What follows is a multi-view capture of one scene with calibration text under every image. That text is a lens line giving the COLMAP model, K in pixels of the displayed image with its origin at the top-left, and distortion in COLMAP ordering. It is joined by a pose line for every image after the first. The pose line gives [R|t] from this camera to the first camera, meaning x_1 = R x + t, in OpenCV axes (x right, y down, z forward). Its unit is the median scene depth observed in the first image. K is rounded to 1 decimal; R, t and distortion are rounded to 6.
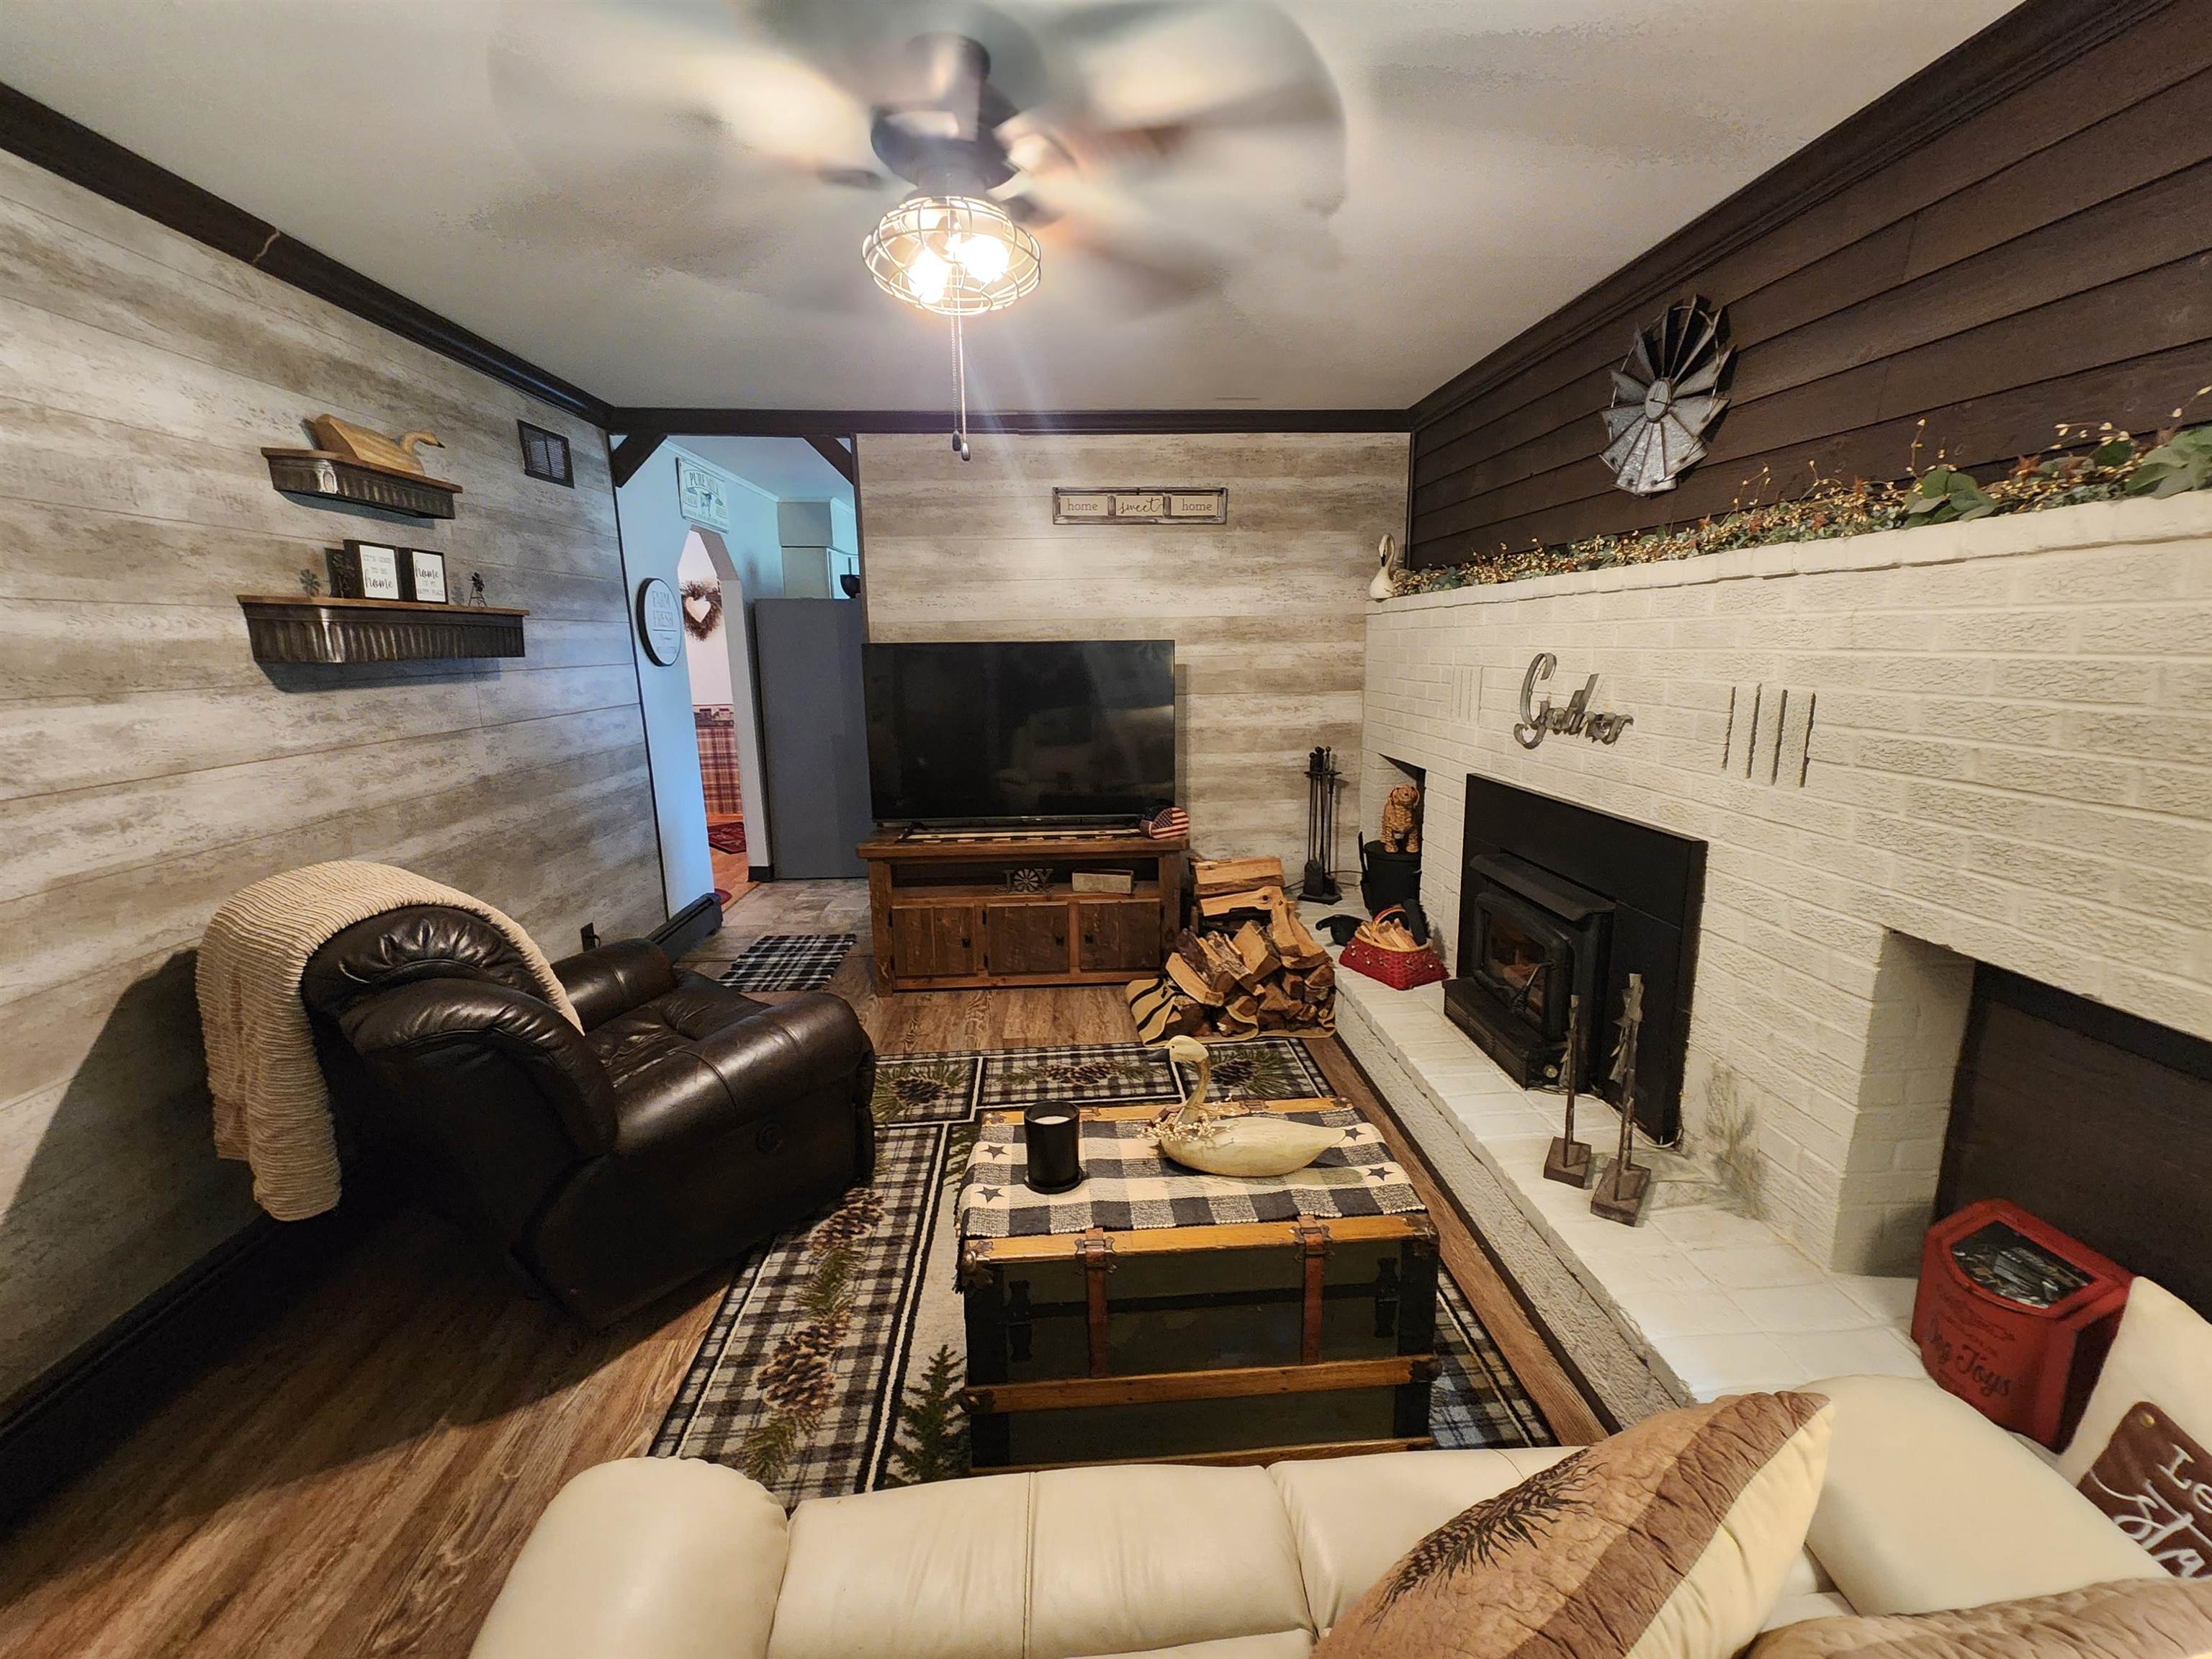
lens RADIAL K [[892.5, 0, 1113.9], [0, 892.5, 822.6], [0, 0, 1]] dist [0.000562, 0.000112]
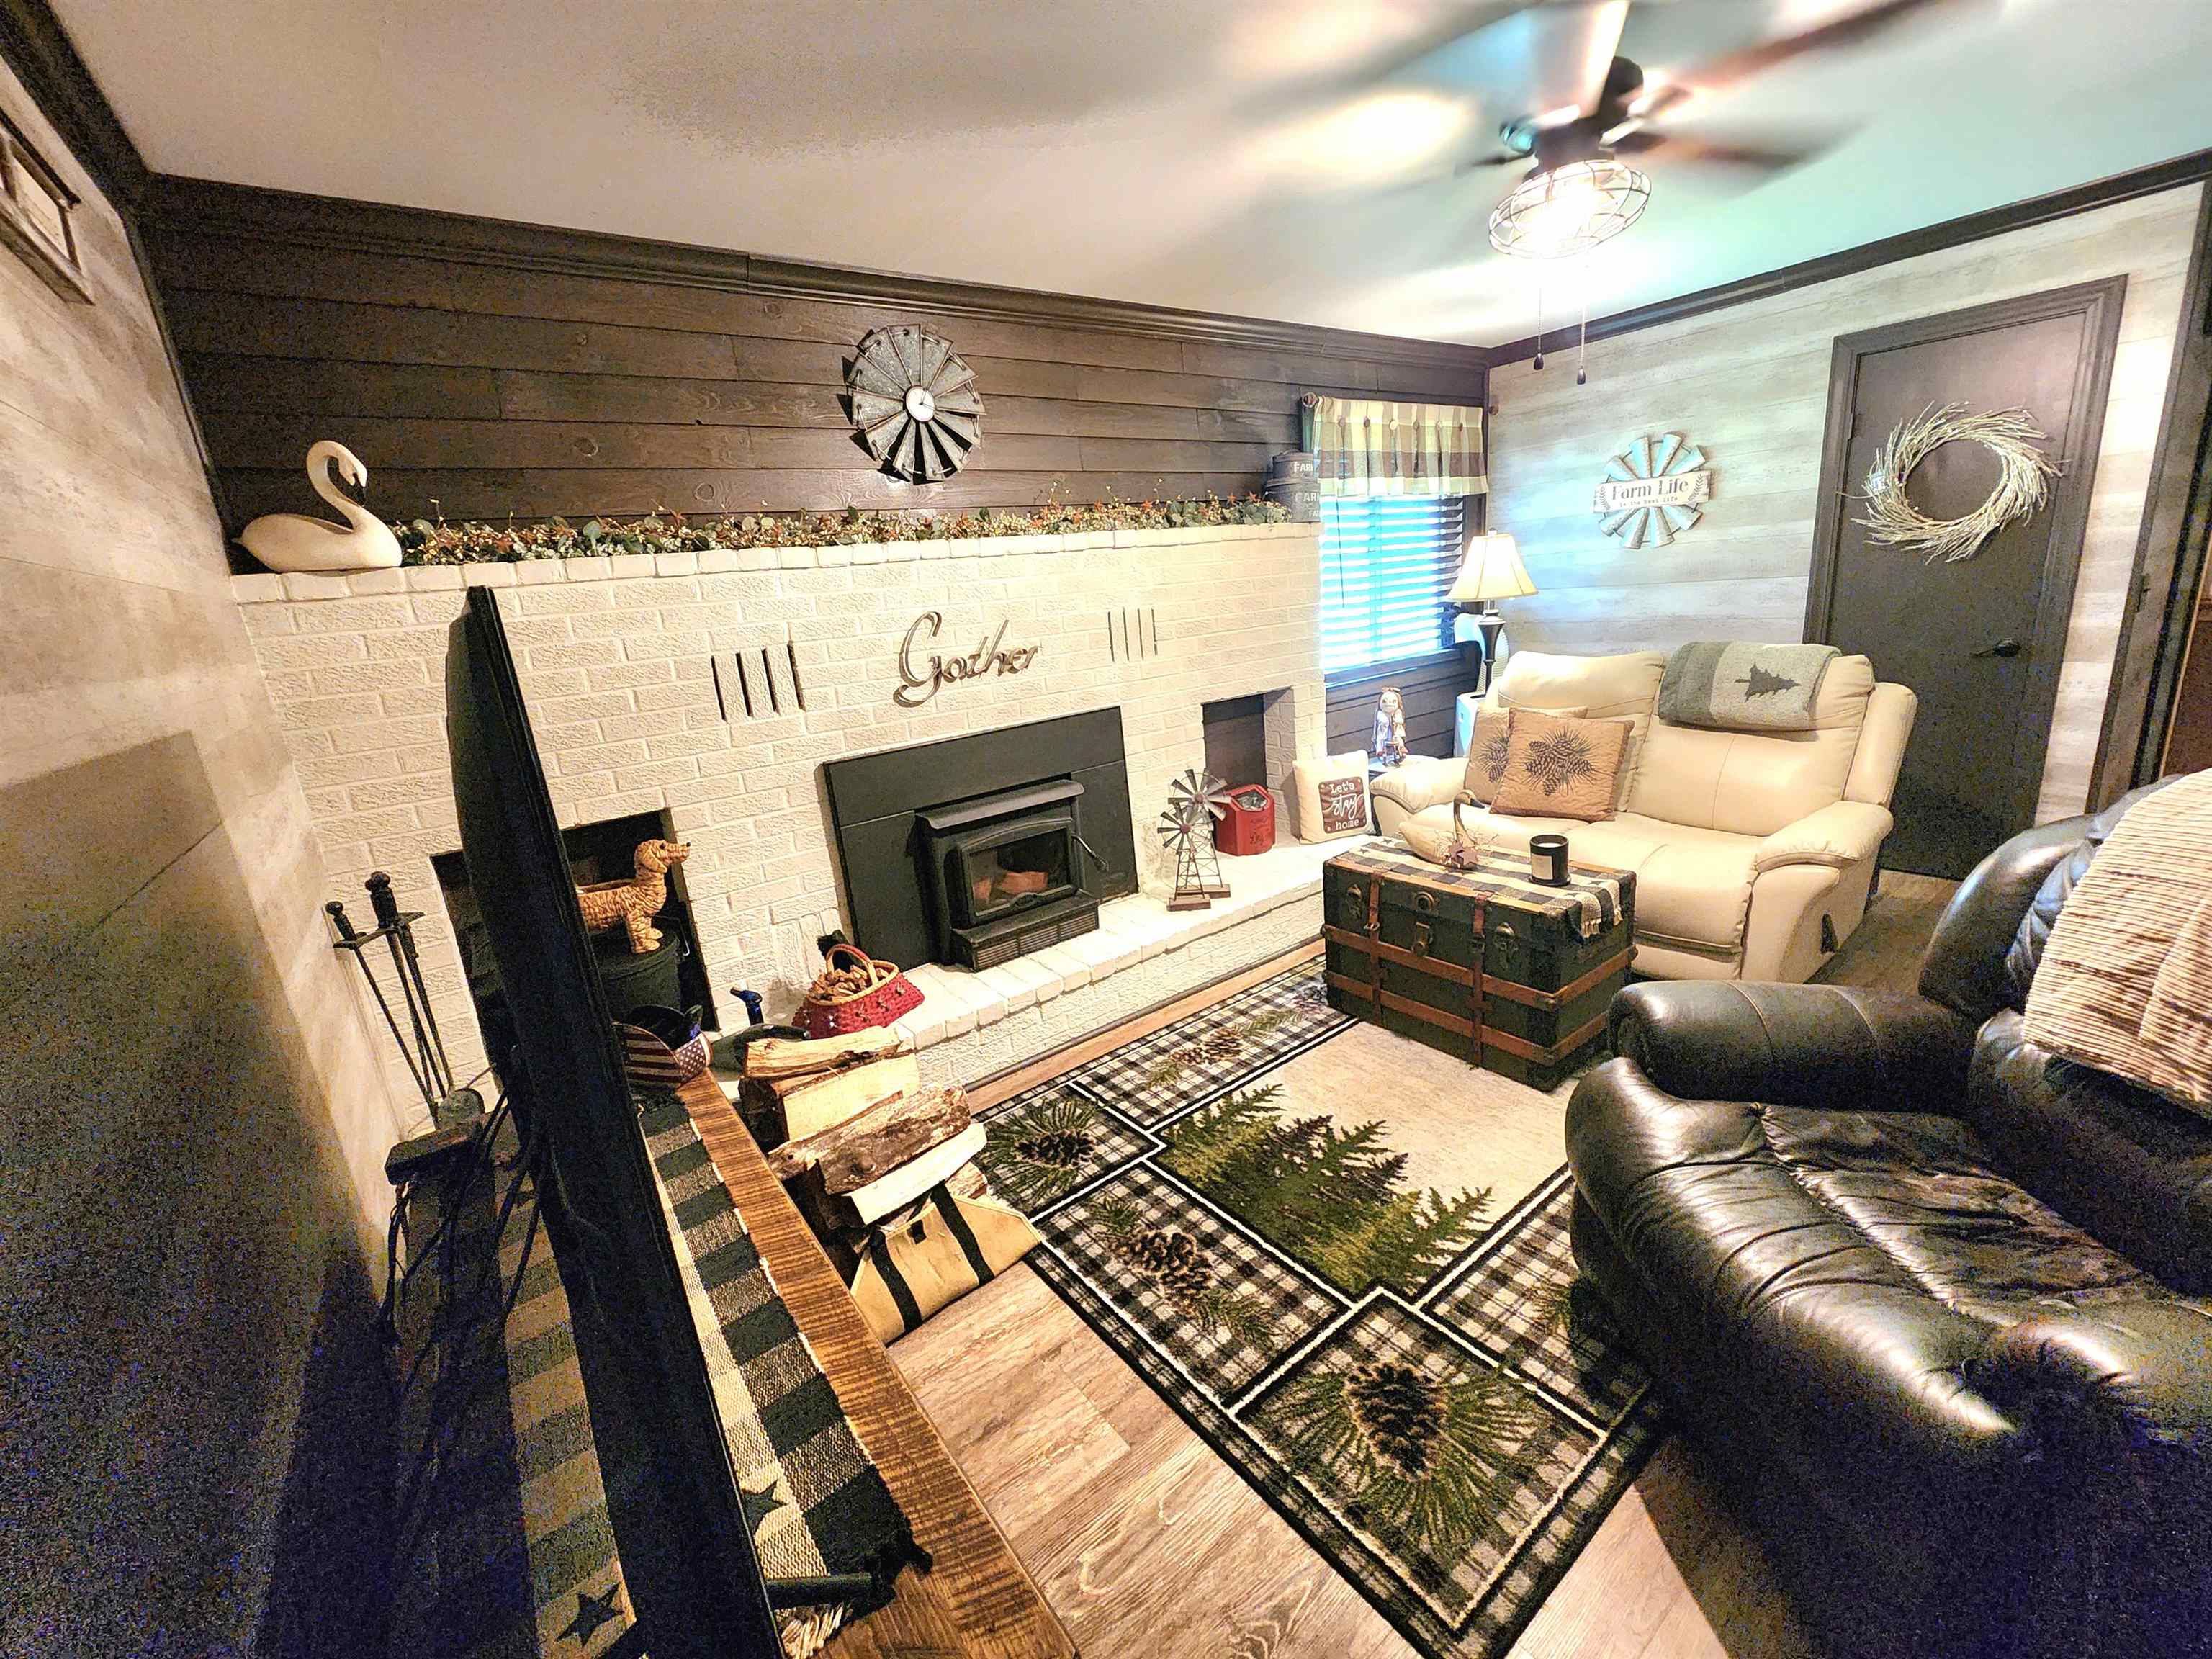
lens RADIAL K [[892.5, 0, 1114.6], [0, 892.5, 823.8], [0, 0, 1]] dist [0.000562, 0.000112]
pose [[-0.540636, -0.158008, 0.826284, -0.540695], [0.259608, 0.902928, 0.342526, -0.251376], [-0.800198, 0.399692, -0.447136, 1.308004]]
